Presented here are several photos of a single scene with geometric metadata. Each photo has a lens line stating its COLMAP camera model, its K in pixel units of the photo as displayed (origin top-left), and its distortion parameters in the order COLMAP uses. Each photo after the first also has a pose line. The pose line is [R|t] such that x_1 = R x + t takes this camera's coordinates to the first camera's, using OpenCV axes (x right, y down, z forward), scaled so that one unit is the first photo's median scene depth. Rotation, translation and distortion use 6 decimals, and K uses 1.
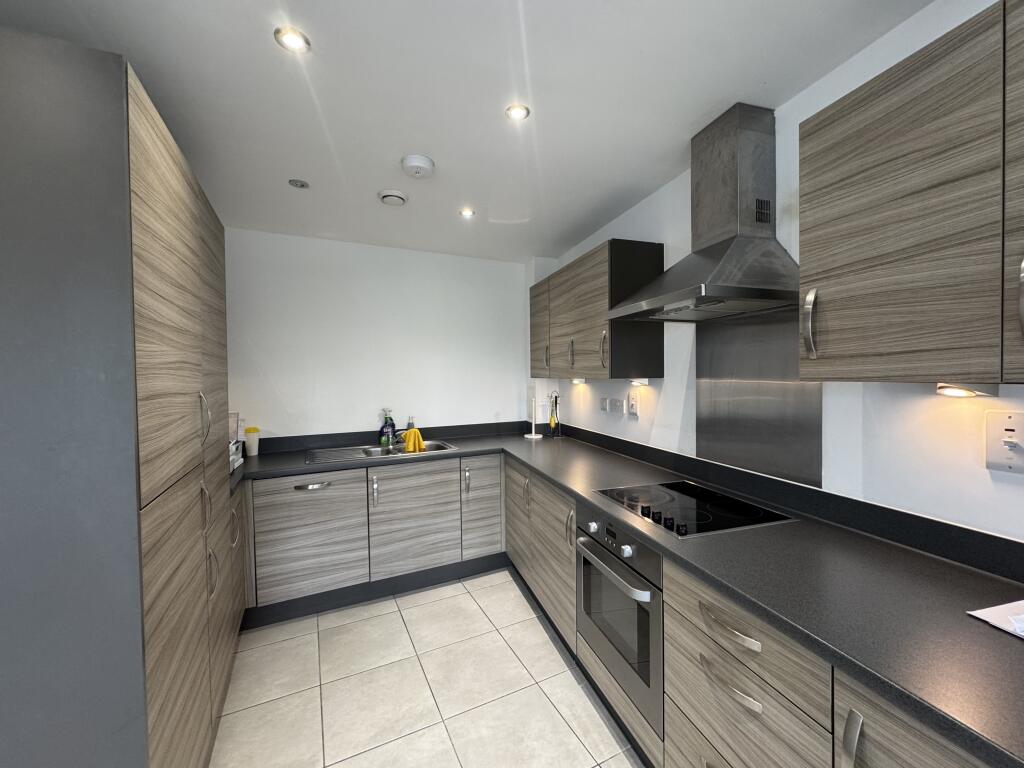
lens RADIAL K [[408.4, 0, 512.0], [0, 408.4, 384.0], [0, 0, 1]] dist [-0.002193, -0.000142]
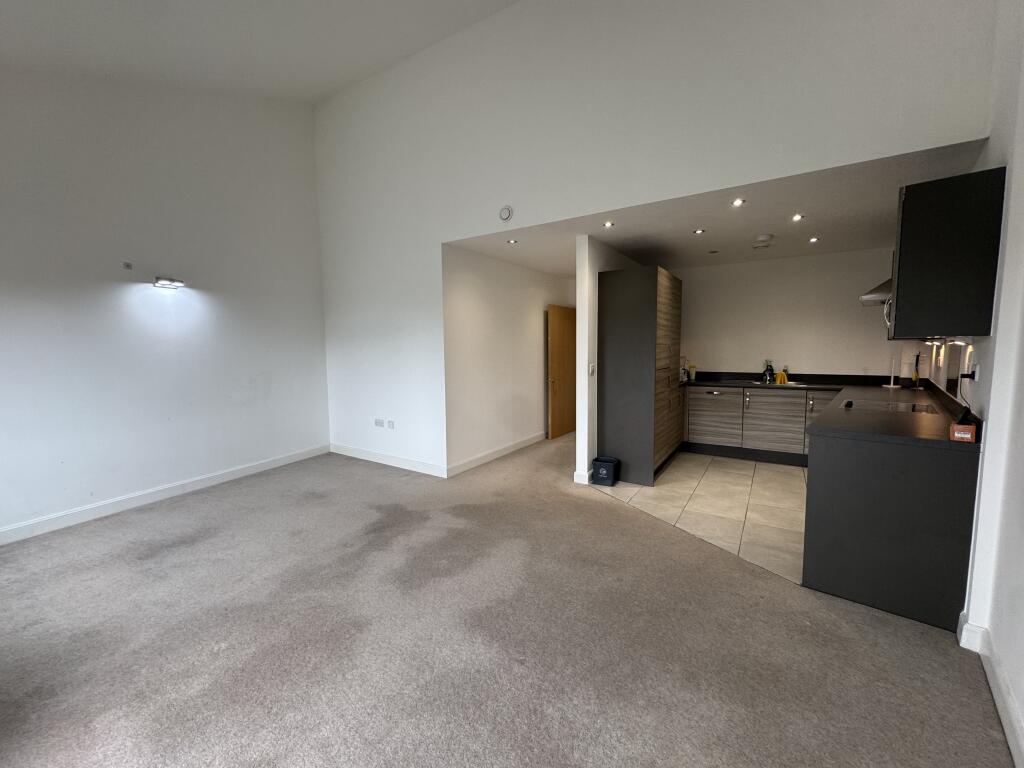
lens RADIAL K [[412.3, 0, 512.0], [0, 412.3, 384.0], [0, 0, 1]] dist [-0.001743, -0.000198]
pose [[0.507672, 0.084287, -0.857418, 0.704205], [-0.015272, 0.995927, 0.088860, 0.029932], [0.861415, -0.032017, 0.506891, -0.860065]]
